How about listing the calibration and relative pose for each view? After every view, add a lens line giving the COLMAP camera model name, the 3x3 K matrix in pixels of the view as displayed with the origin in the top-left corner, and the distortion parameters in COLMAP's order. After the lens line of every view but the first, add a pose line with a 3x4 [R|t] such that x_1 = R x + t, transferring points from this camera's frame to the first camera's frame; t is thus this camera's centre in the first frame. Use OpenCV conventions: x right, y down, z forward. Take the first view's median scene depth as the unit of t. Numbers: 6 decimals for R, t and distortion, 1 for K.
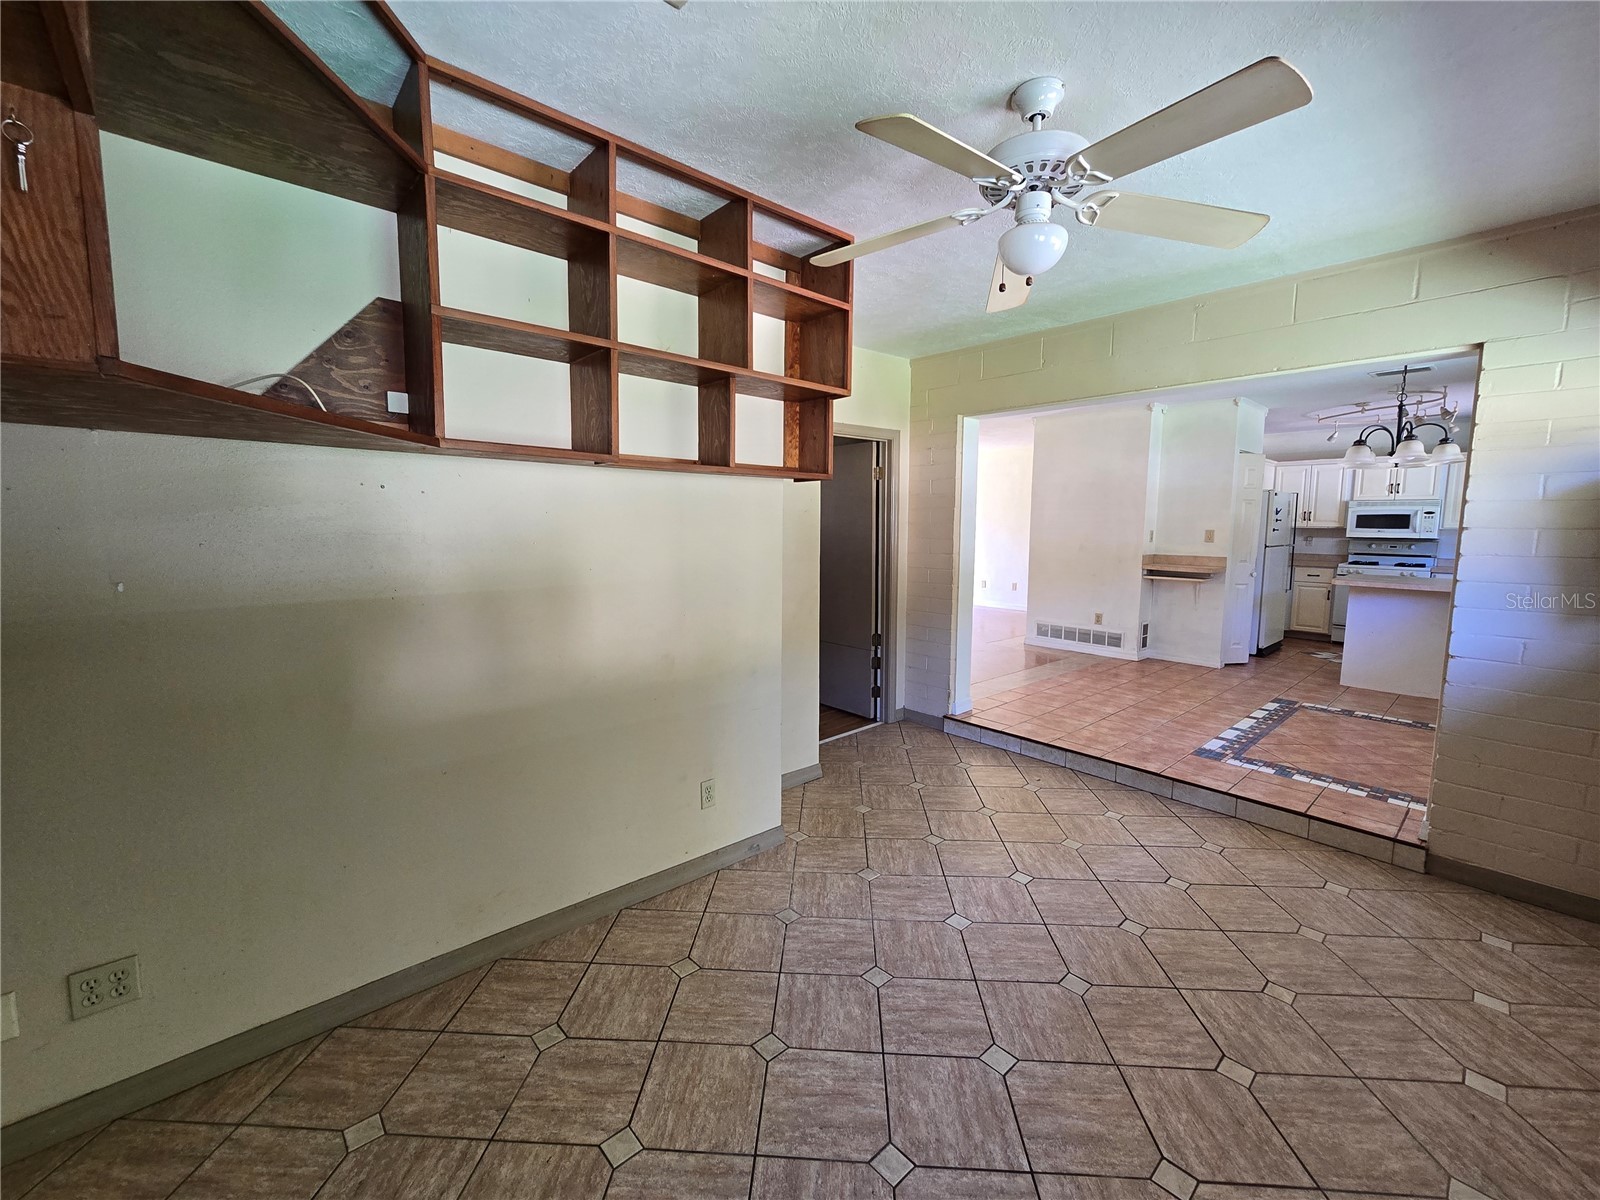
lens RADIAL K [[661.1, 0, 804.6], [0, 661.1, 594.8], [0, 0, 1]] dist [-0.000527, 0.000050]
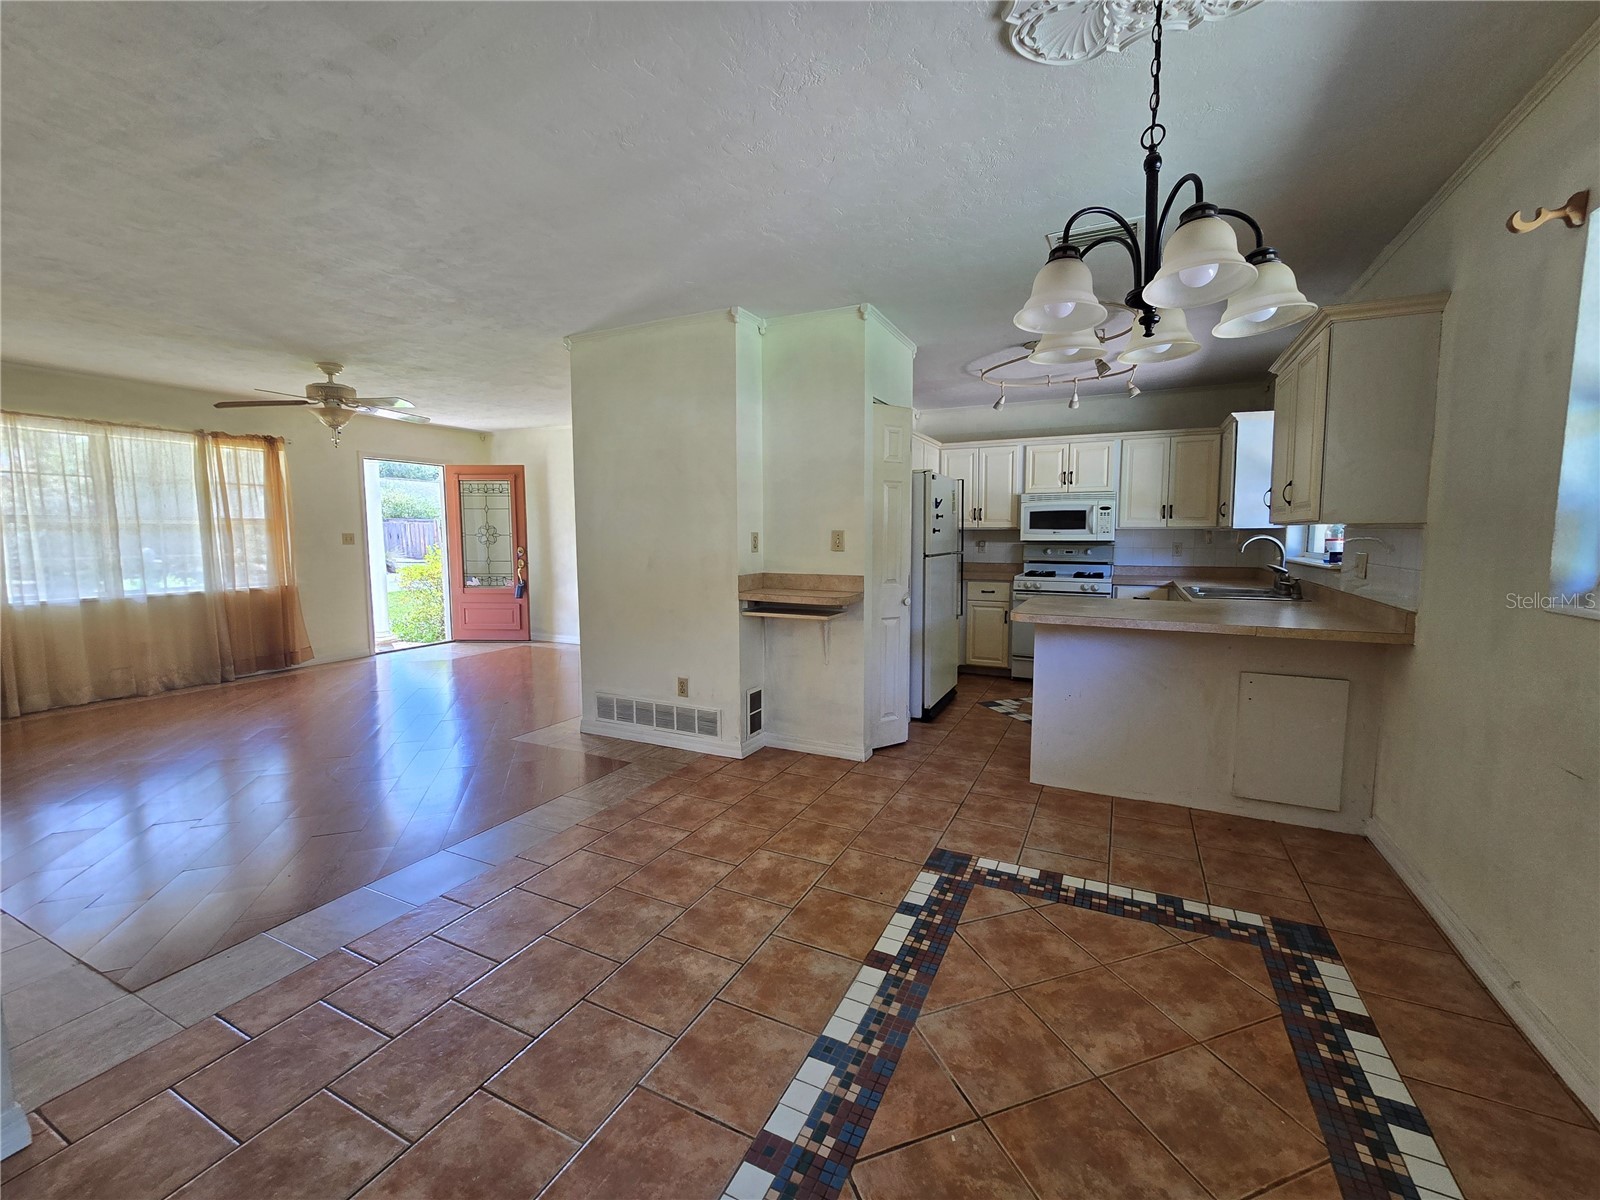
lens RADIAL K [[661.1, 0, 804.6], [0, 661.1, 594.8], [0, 0, 1]] dist [-0.000527, 0.000050]
pose [[0.928535, -0.043061, 0.368739, 0.316073], [0.049357, 0.998752, -0.007655, -0.032590], [-0.367949, 0.025308, 0.929502, 0.399487]]
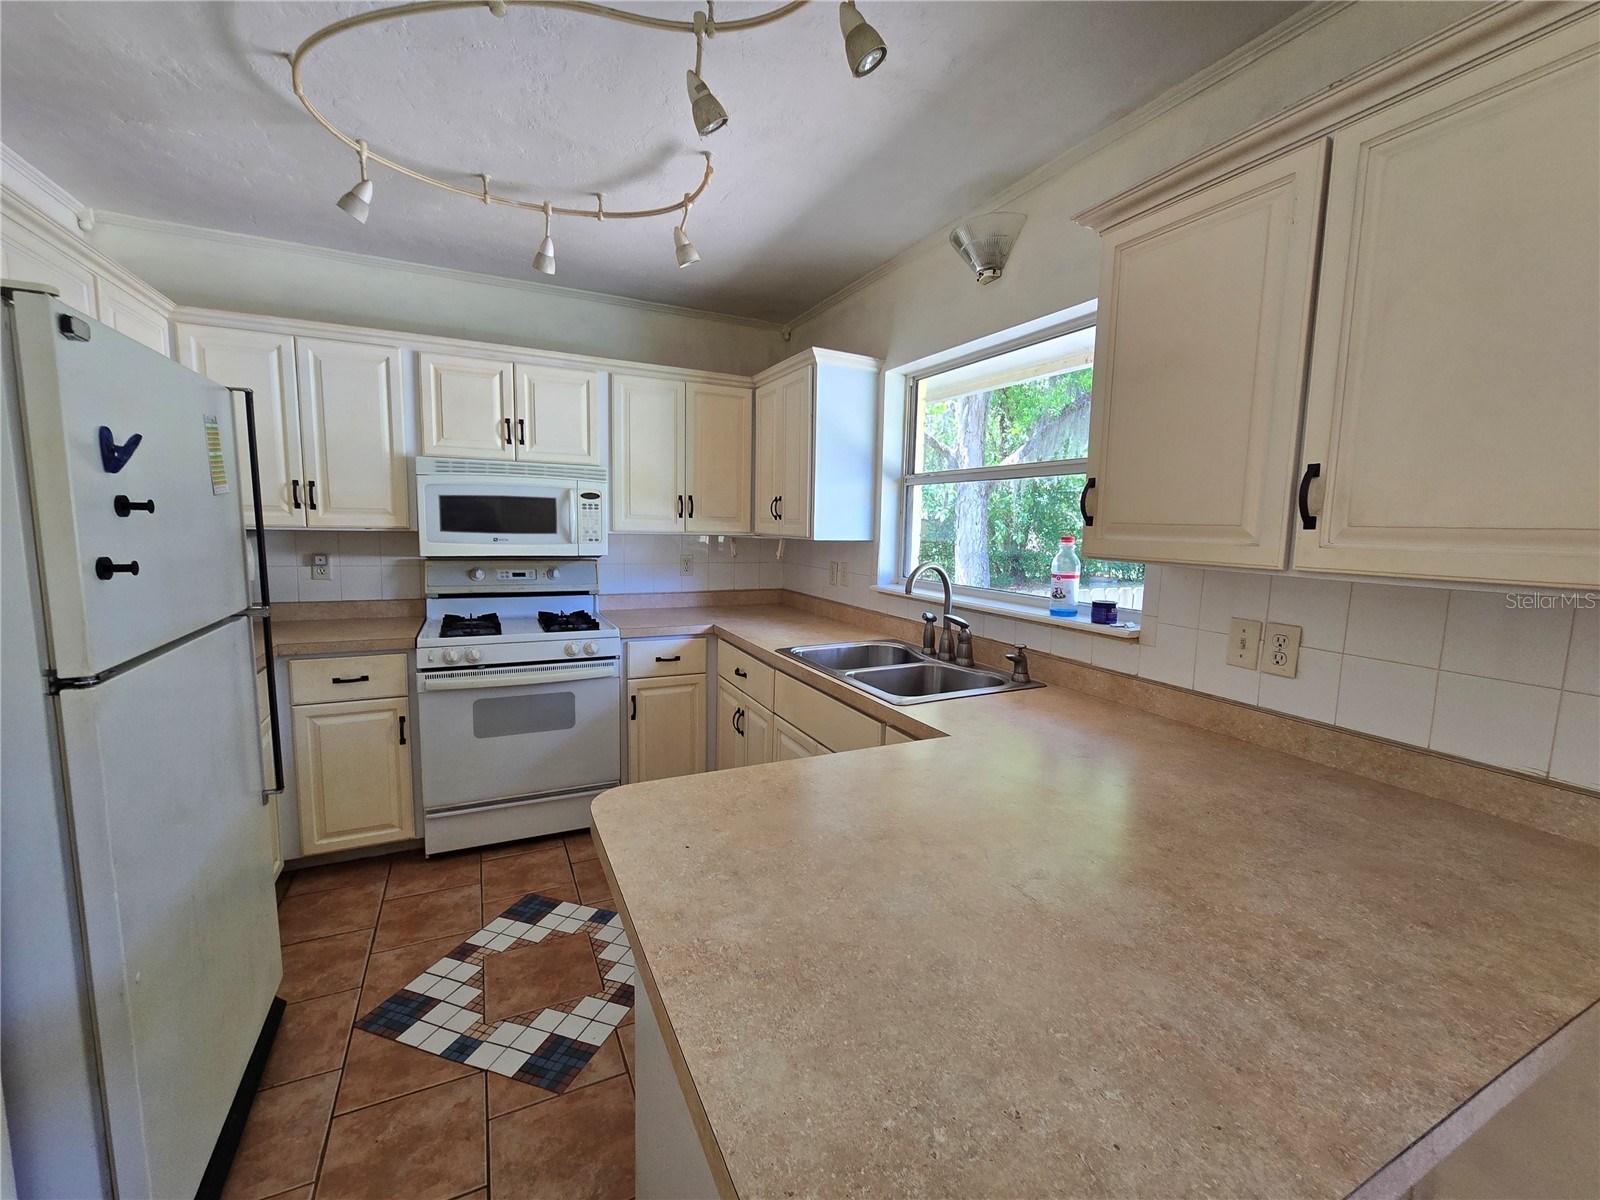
lens RADIAL K [[661.1, 0, 804.6], [0, 661.1, 594.8], [0, 0, 1]] dist [-0.000527, 0.000050]
pose [[0.275197, -0.107093, 0.955404, 0.564086], [0.084819, 0.992606, 0.086831, -0.085188], [-0.957639, 0.057140, 0.282246, 0.743262]]
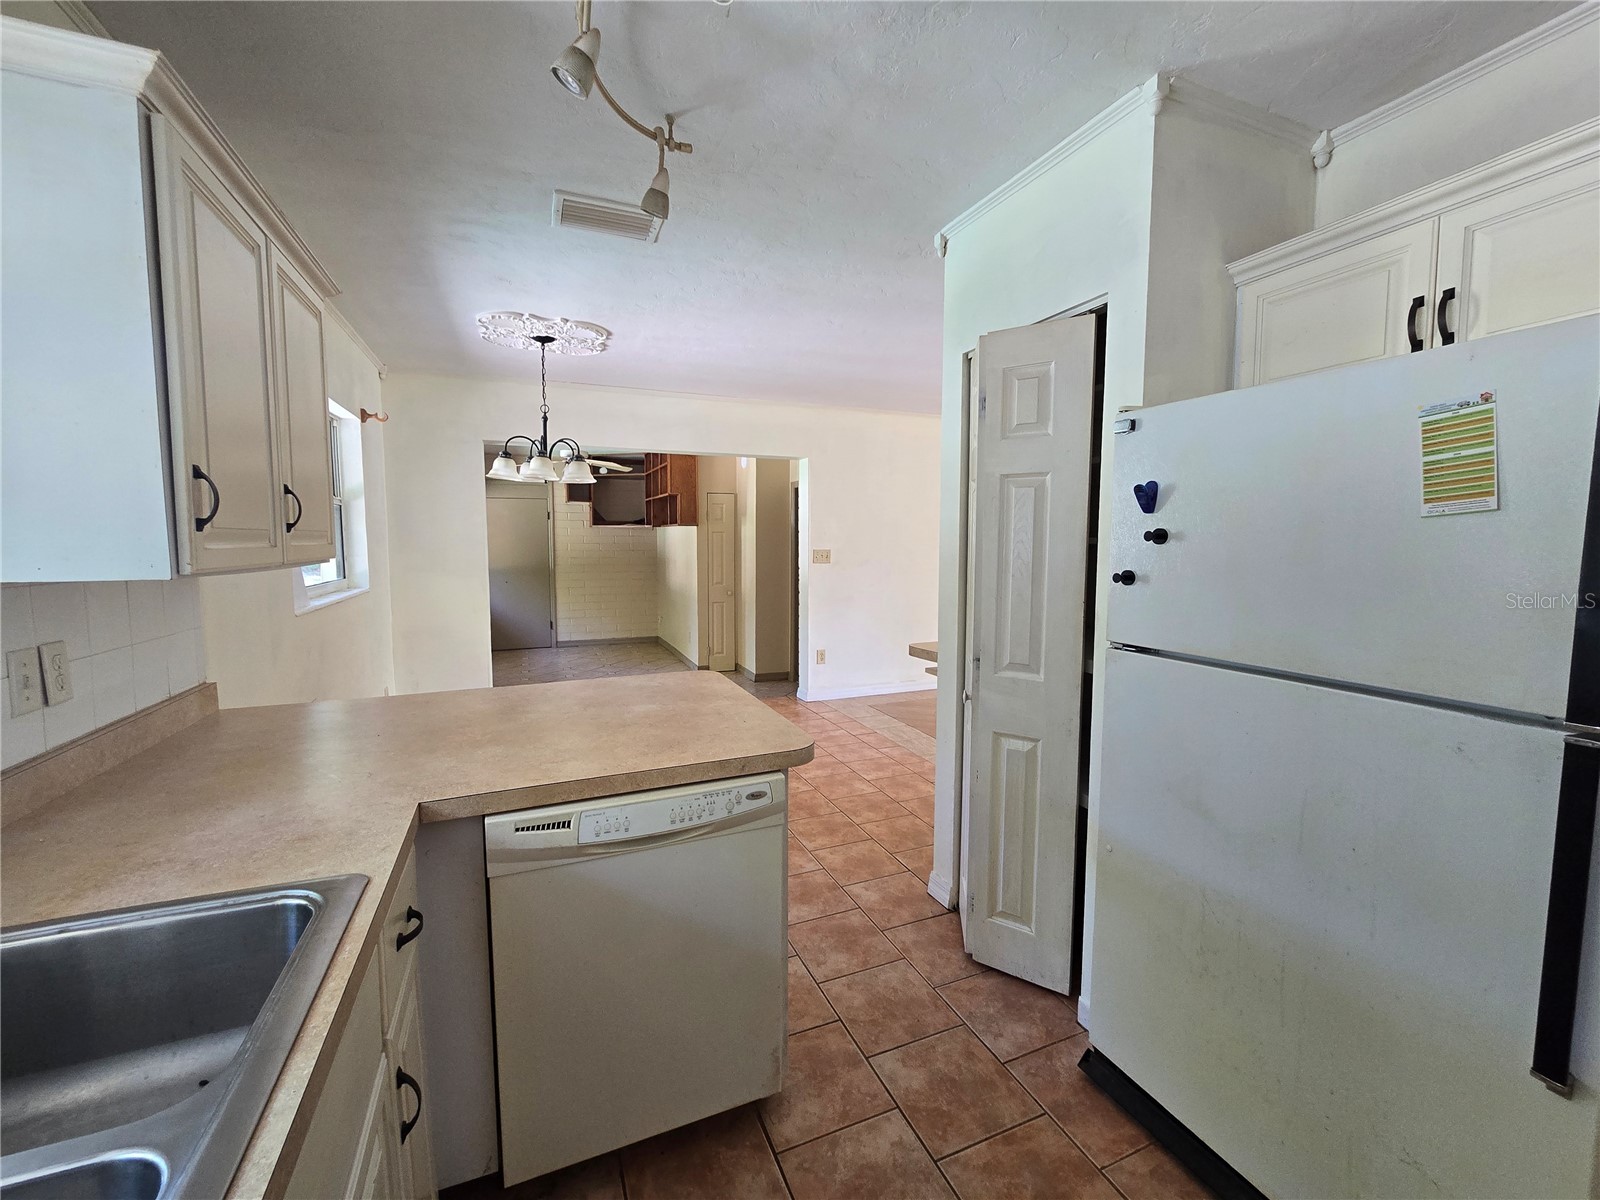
lens RADIAL K [[661.1, 0, 804.6], [0, 661.1, 594.8], [0, 0, 1]] dist [-0.000527, 0.000050]
pose [[-0.330138, 0.073018, -0.941104, 0.902407], [-0.106944, 0.987691, 0.114148, -0.099230], [0.937855, 0.138330, -0.318265, 0.900592]]
